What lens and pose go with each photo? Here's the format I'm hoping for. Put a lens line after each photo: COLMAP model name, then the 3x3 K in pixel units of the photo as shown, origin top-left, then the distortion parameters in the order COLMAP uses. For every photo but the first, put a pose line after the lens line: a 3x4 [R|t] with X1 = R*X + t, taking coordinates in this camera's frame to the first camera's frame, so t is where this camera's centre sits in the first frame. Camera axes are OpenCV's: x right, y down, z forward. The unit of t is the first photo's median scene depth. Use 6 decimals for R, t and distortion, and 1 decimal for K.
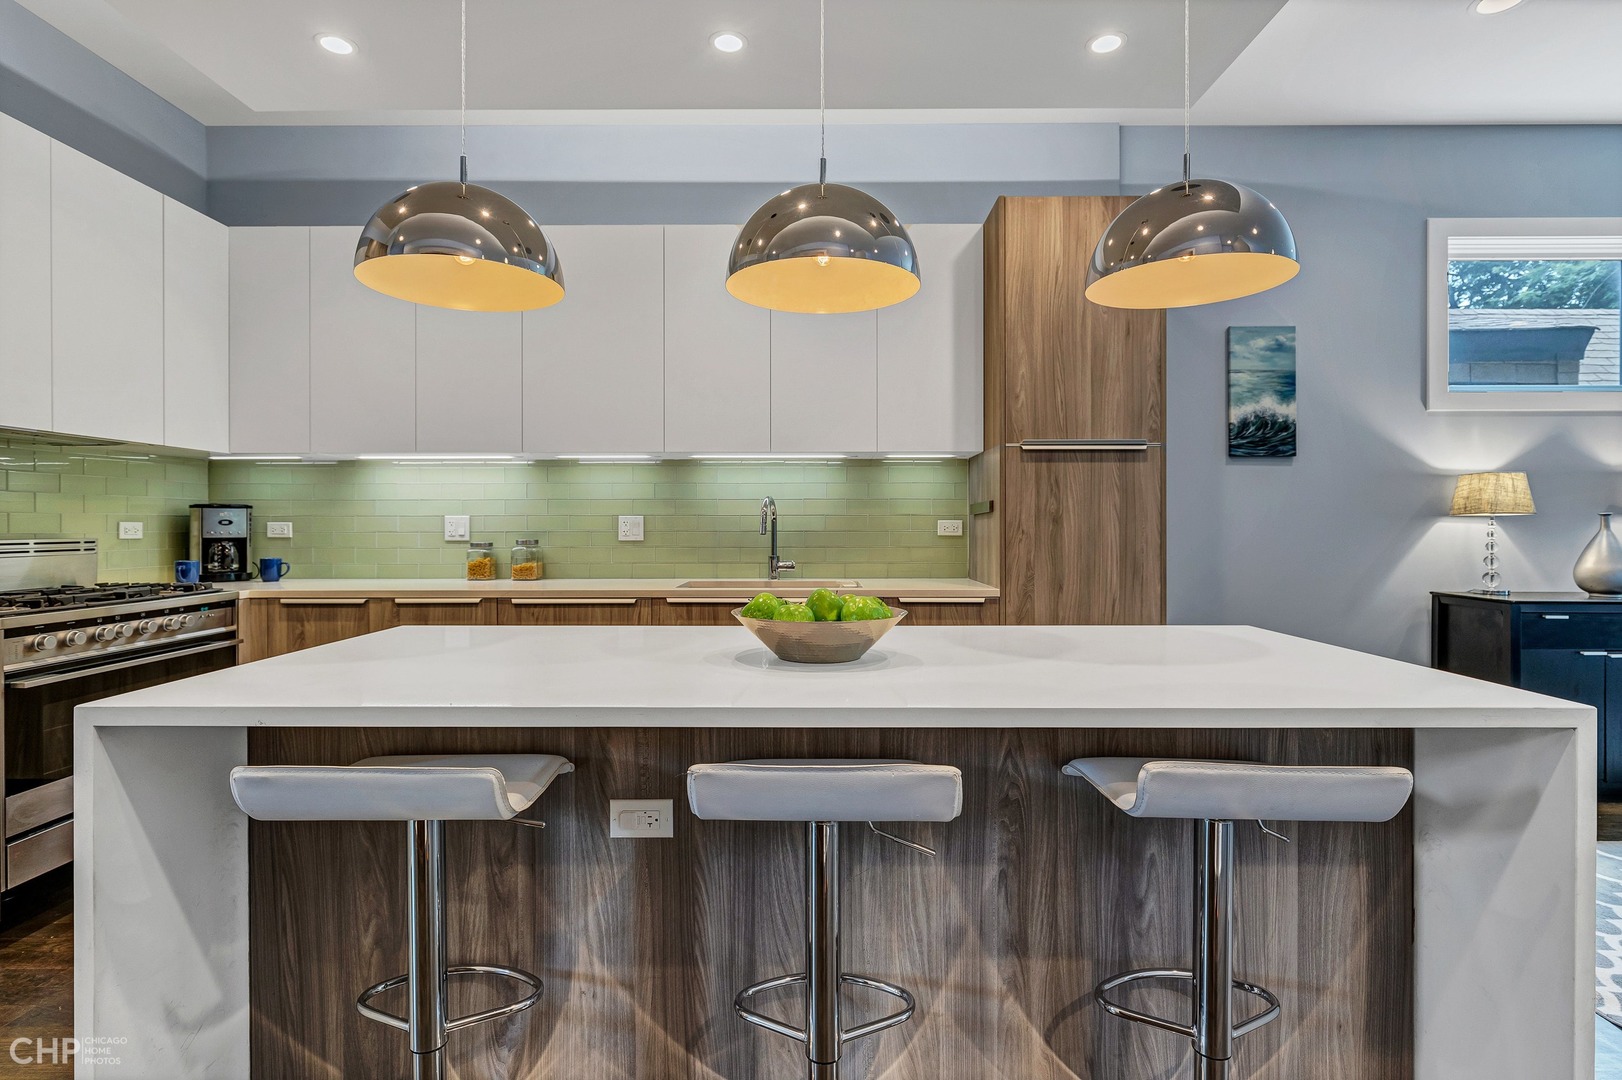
lens RADIAL K [[815.3, 0, 819.9], [0, 815.3, 532.3], [0, 0, 1]] dist [0.002167, 0.000320]
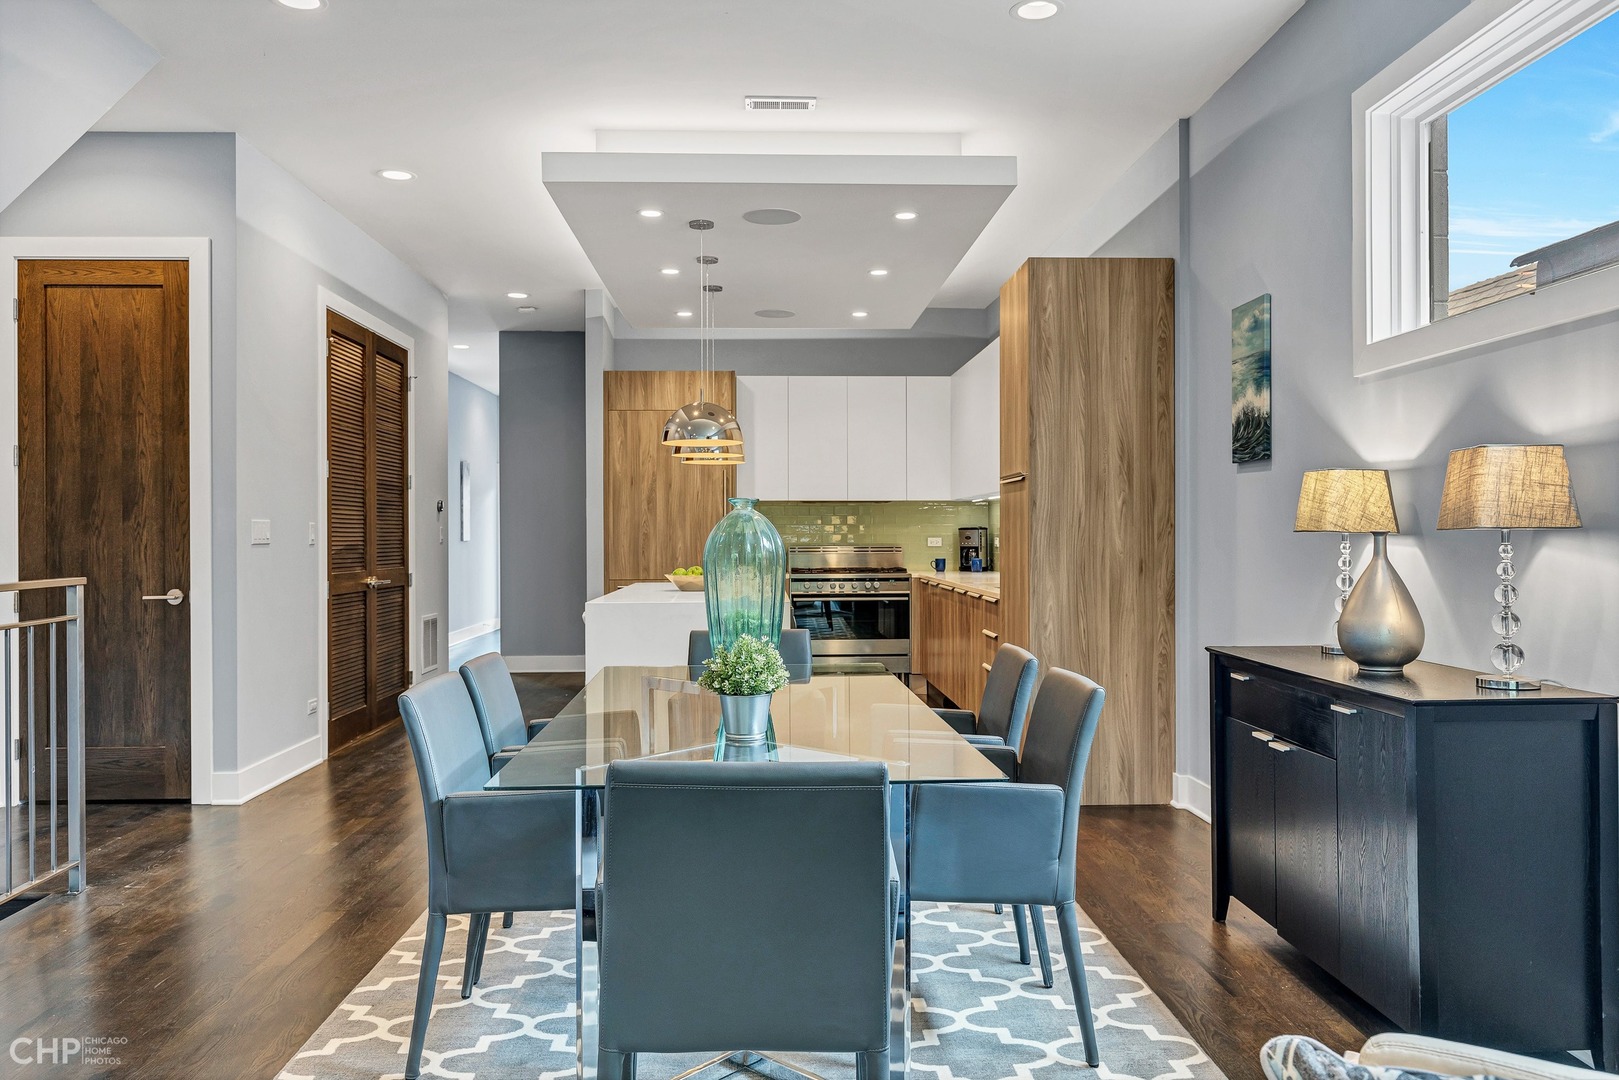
lens RADIAL K [[1160.4, 0, 819.9], [0, 1160.4, 535.7], [0, 0, 1]] dist [-0.010670, 0.002507]
pose [[0.050160, 0.001610, -0.998740, 2.031837], [-0.003677, 0.999992, 0.001428, -0.021564], [0.998734, 0.003601, 0.050165, 0.617477]]
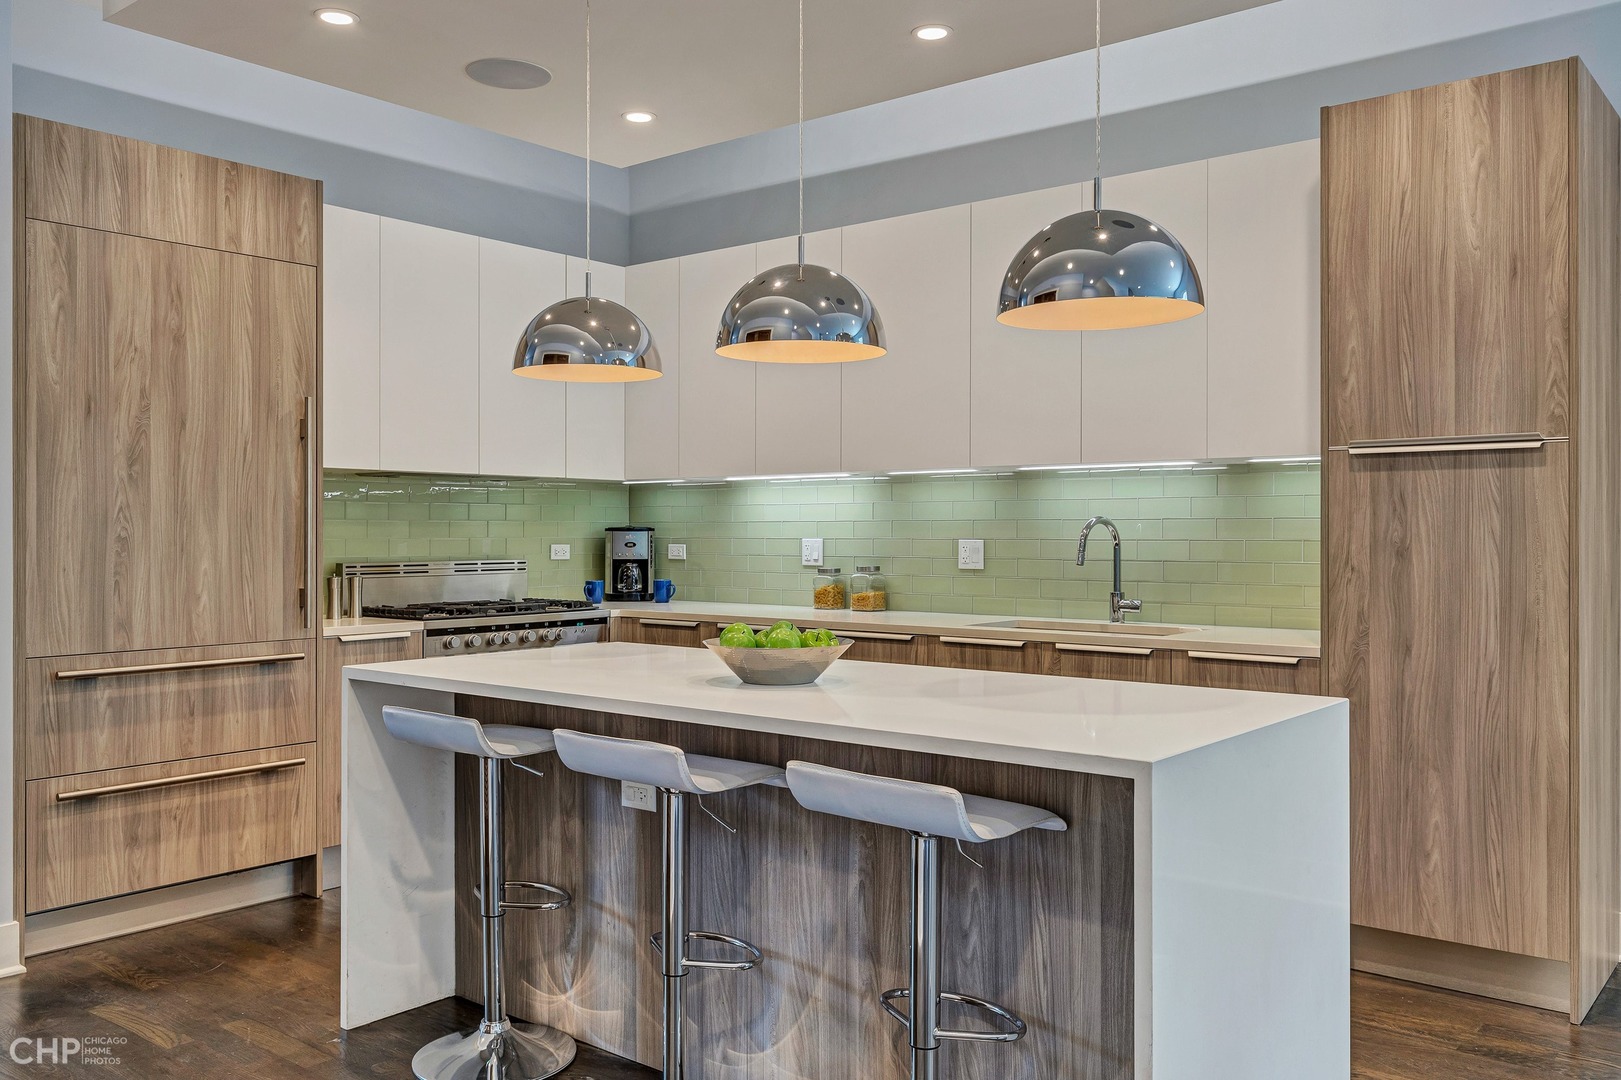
lens RADIAL K [[1357.8, 0, 811.6], [0, 1357.8, 529.6], [0, 0, 1]] dist [0.018261, 0.003118]
pose [[0.769965, 0.000224, -0.638086, 0.643147], [-0.005725, 0.999962, -0.006557, -0.024306], [0.638061, 0.008701, 0.769937, -0.224563]]
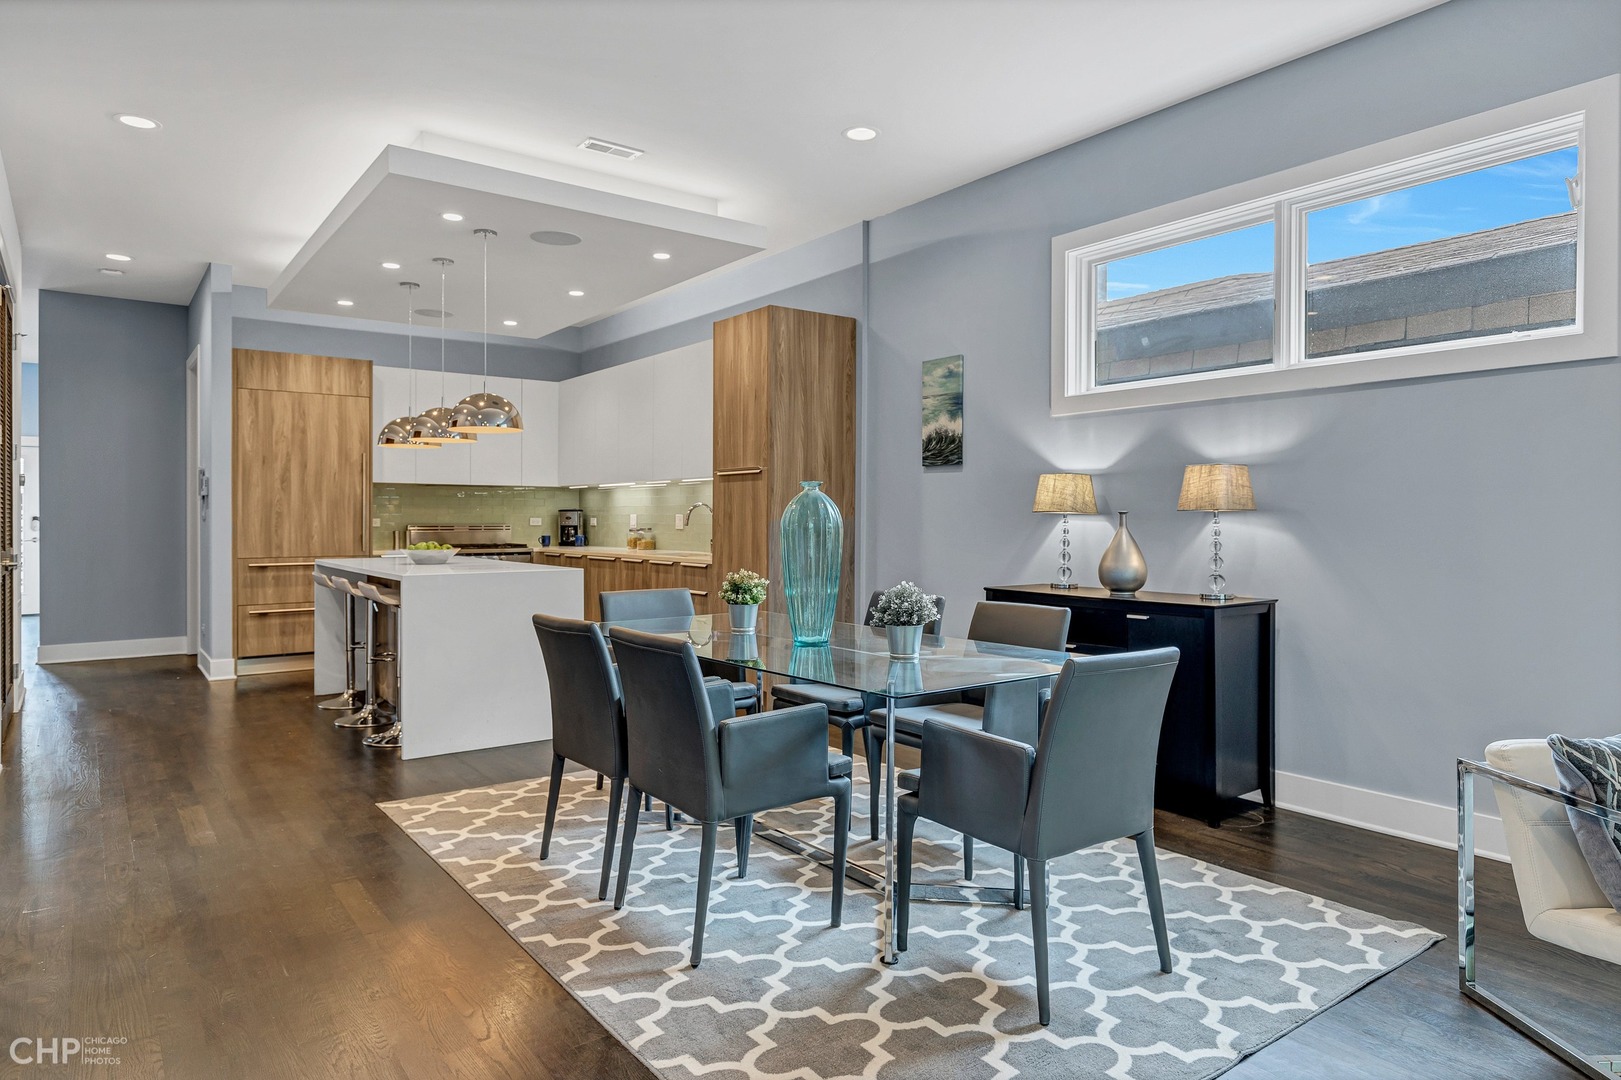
lens RADIAL K [[972.4, 0, 816.8], [0, 972.4, 526.4], [0, 0, 1]] dist [0.002193, -0.007312]
pose [[0.606824, 0.008134, -0.794795, 1.911983], [-0.007804, 0.999960, 0.004275, -0.007553], [0.794798, 0.003609, 0.606863, -0.032917]]
